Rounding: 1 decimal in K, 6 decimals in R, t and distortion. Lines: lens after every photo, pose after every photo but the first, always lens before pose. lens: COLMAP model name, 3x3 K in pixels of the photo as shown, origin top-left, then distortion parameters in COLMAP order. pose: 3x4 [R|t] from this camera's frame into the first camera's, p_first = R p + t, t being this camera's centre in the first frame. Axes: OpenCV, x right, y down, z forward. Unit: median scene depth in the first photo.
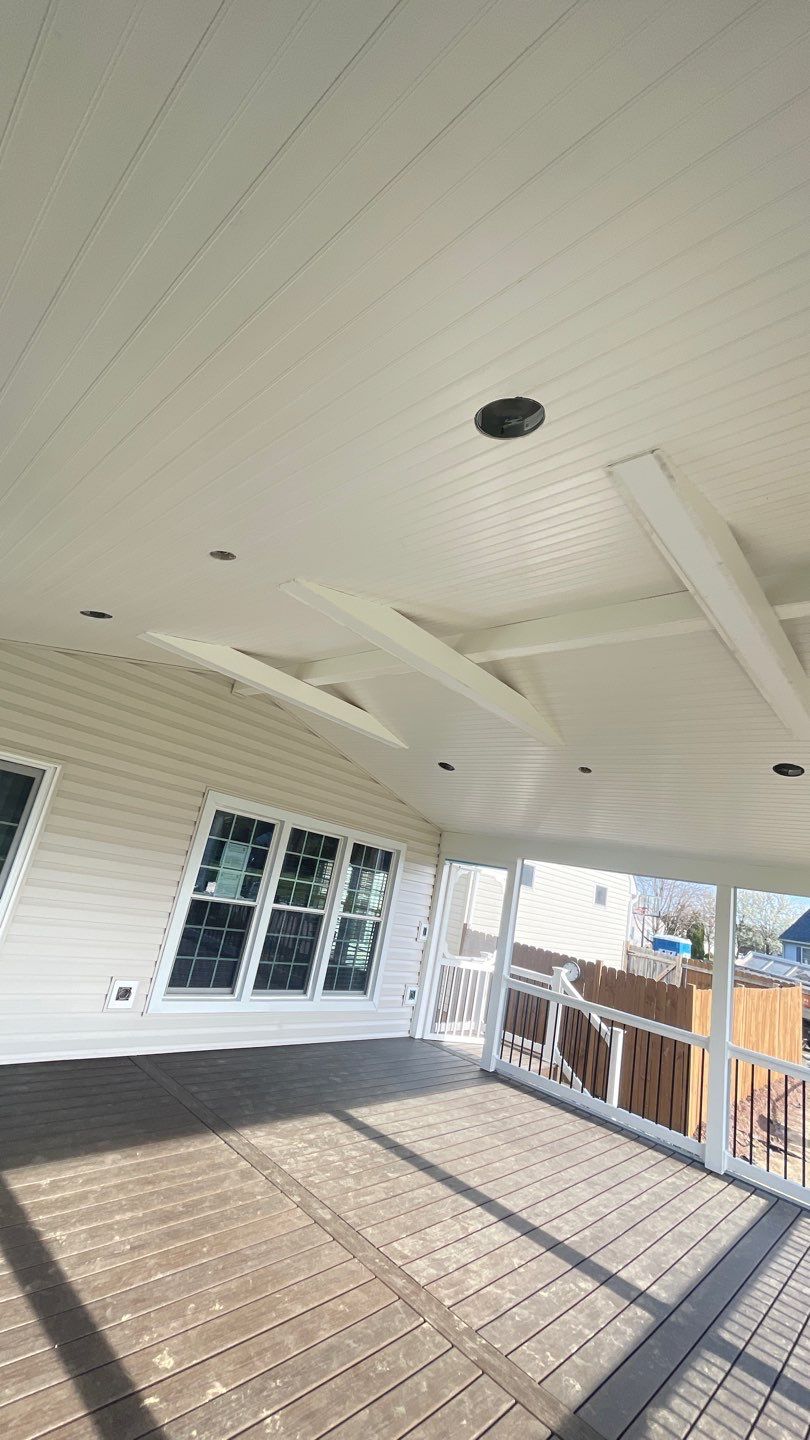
lens RADIAL K [[577.4, 0, 407.8], [0, 577.4, 718.6], [0, 0, 1]] dist [0.001589, -0.000052]
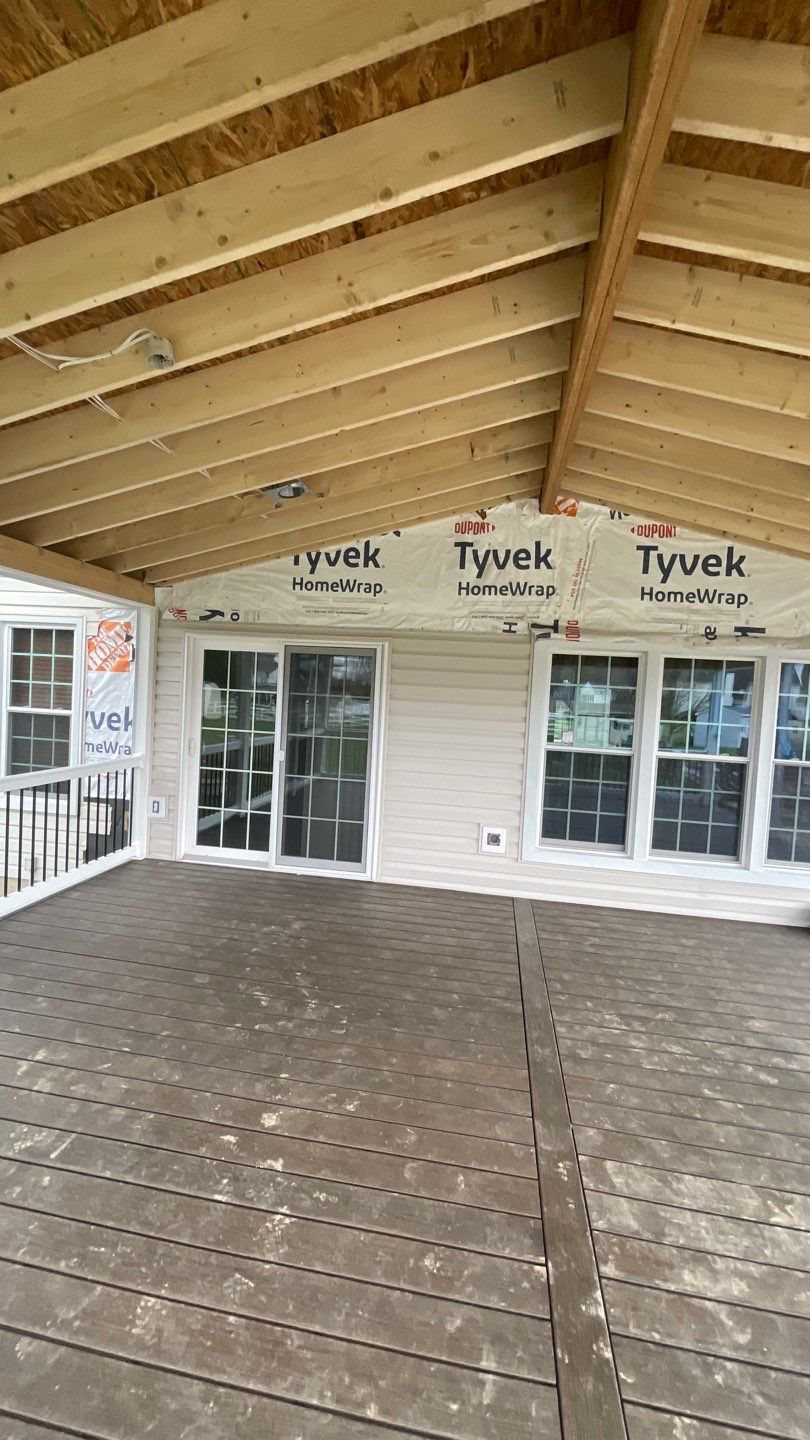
lens RADIAL K [[577.4, 0, 407.8], [0, 577.4, 718.6], [0, 0, 1]] dist [0.001589, -0.000052]
pose [[0.550790, -0.123546, -0.825449, 0.293970], [0.276567, 0.960126, 0.040839, 0.168071], [0.787490, -0.250786, 0.562997, 0.319671]]
